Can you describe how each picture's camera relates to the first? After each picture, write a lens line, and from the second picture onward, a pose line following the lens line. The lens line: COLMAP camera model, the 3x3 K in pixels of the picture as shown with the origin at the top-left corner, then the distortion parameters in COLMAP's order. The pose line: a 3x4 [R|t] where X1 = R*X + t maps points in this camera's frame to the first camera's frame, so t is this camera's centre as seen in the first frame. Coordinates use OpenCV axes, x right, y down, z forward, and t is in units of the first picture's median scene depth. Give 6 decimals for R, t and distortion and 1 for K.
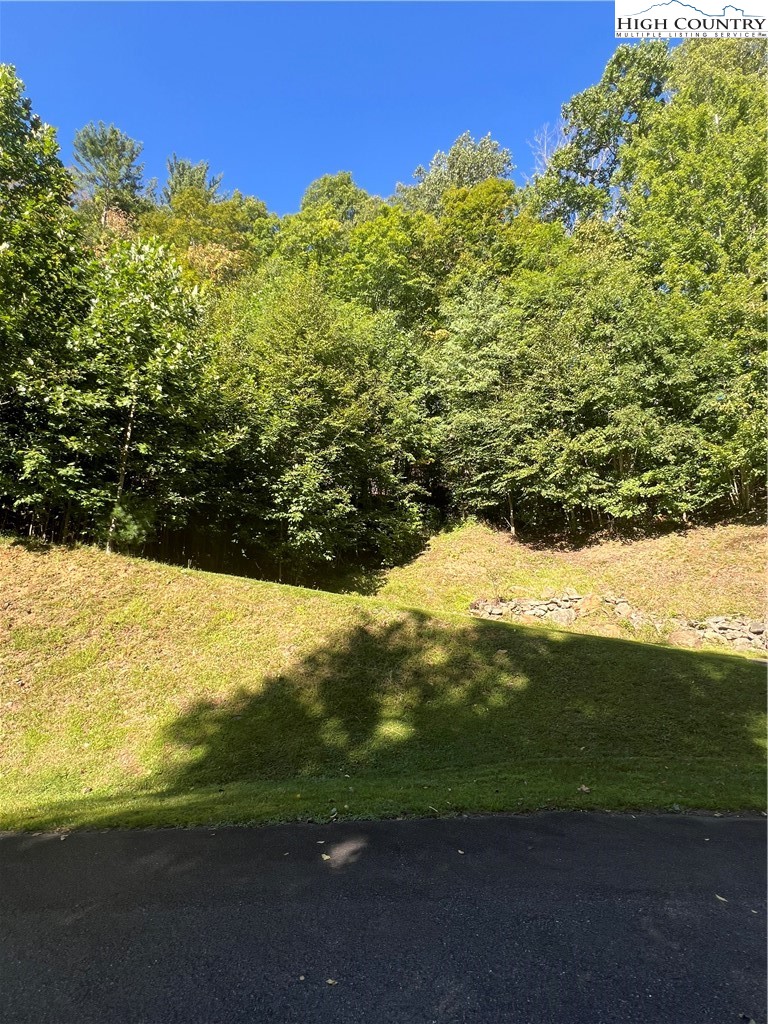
lens RADIAL K [[470.0, 0, 388.1], [0, 470.0, 512.9], [0, 0, 1]] dist [-0.002835, 0.001091]
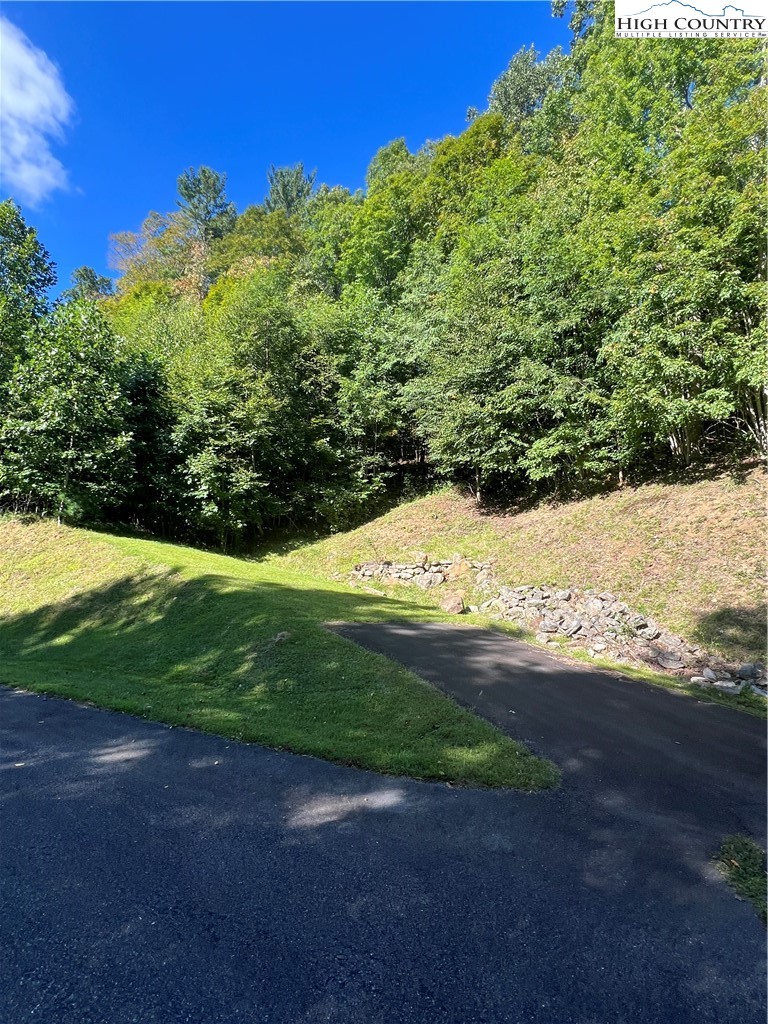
lens RADIAL K [[470.0, 0, 385.9], [0, 470.0, 513.1], [0, 0, 1]] dist [-0.002835, 0.001091]
pose [[0.918413, -0.017295, -0.395244, 0.574294], [0.047681, 0.996601, 0.067186, -0.002116], [0.392739, -0.080550, 0.916116, 0.017475]]
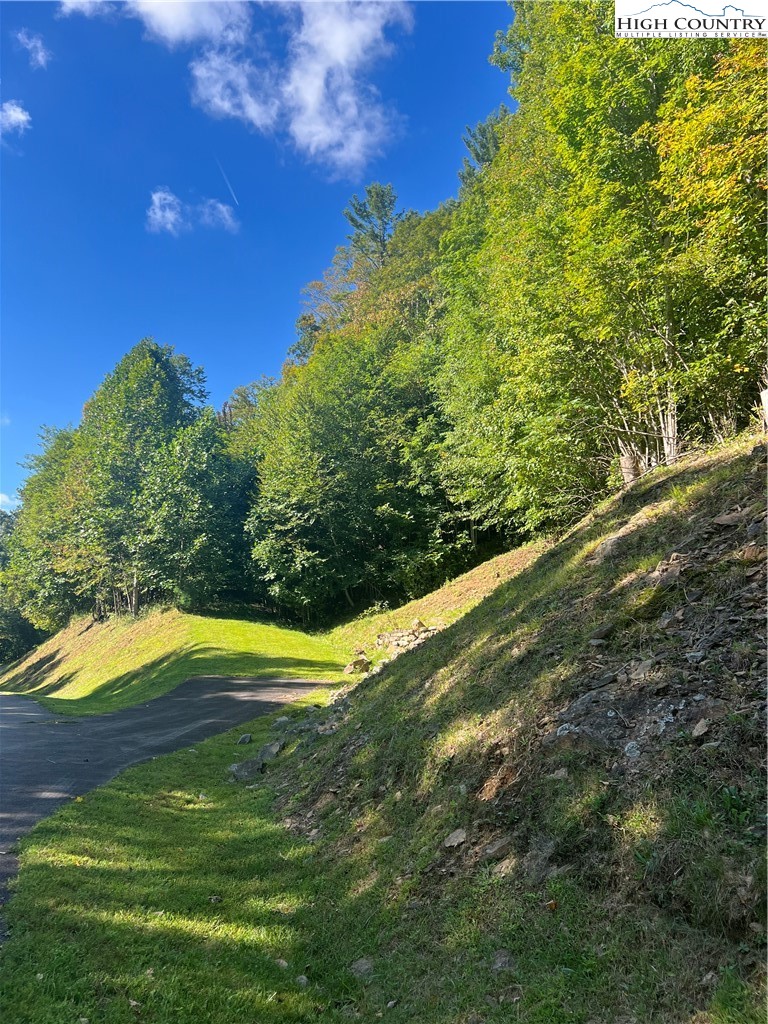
lens RADIAL K [[752.3, 0, 387.9], [0, 752.3, 528.4], [0, 0, 1]] dist [0.114633, -0.001417]
pose [[0.524315, -0.123813, -0.842475, 1.466403], [0.175238, 0.983885, -0.035536, 0.006735], [0.833298, -0.129001, 0.537563, 0.059659]]
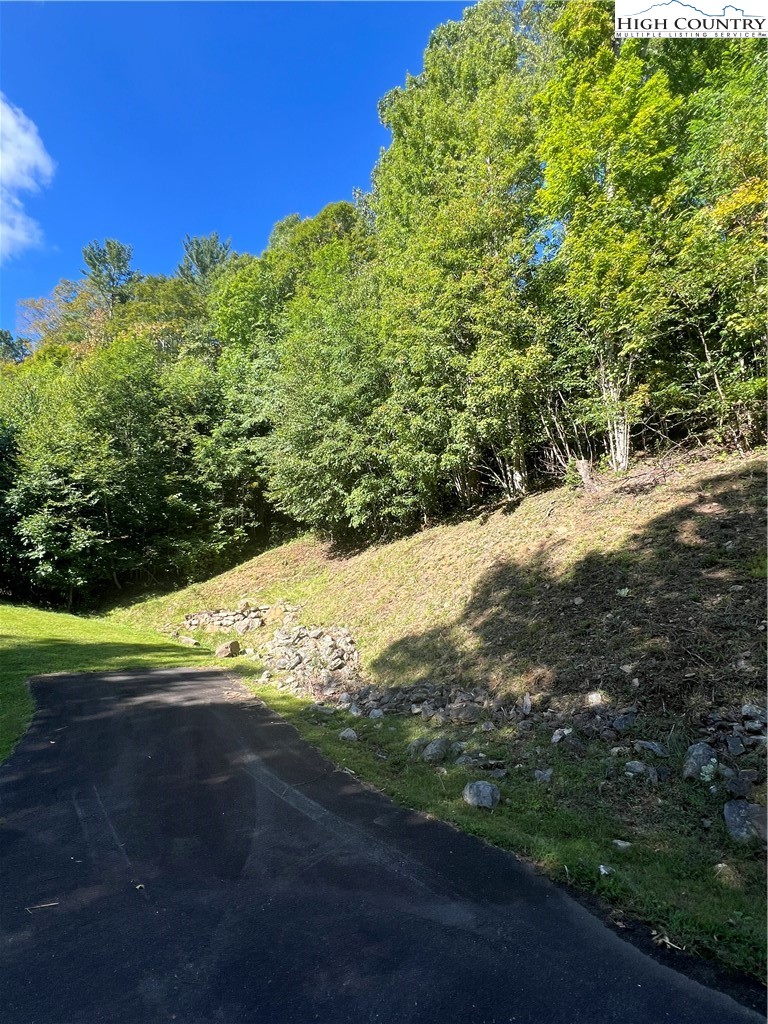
lens RADIAL K [[470.0, 0, 381.1], [0, 470.0, 513.7], [0, 0, 1]] dist [-0.002835, 0.001091]
pose [[0.940012, -0.095067, -0.327628, 0.862902], [0.095140, 0.995338, -0.015846, 0.005184], [0.327607, -0.016275, 0.944674, 0.056538]]
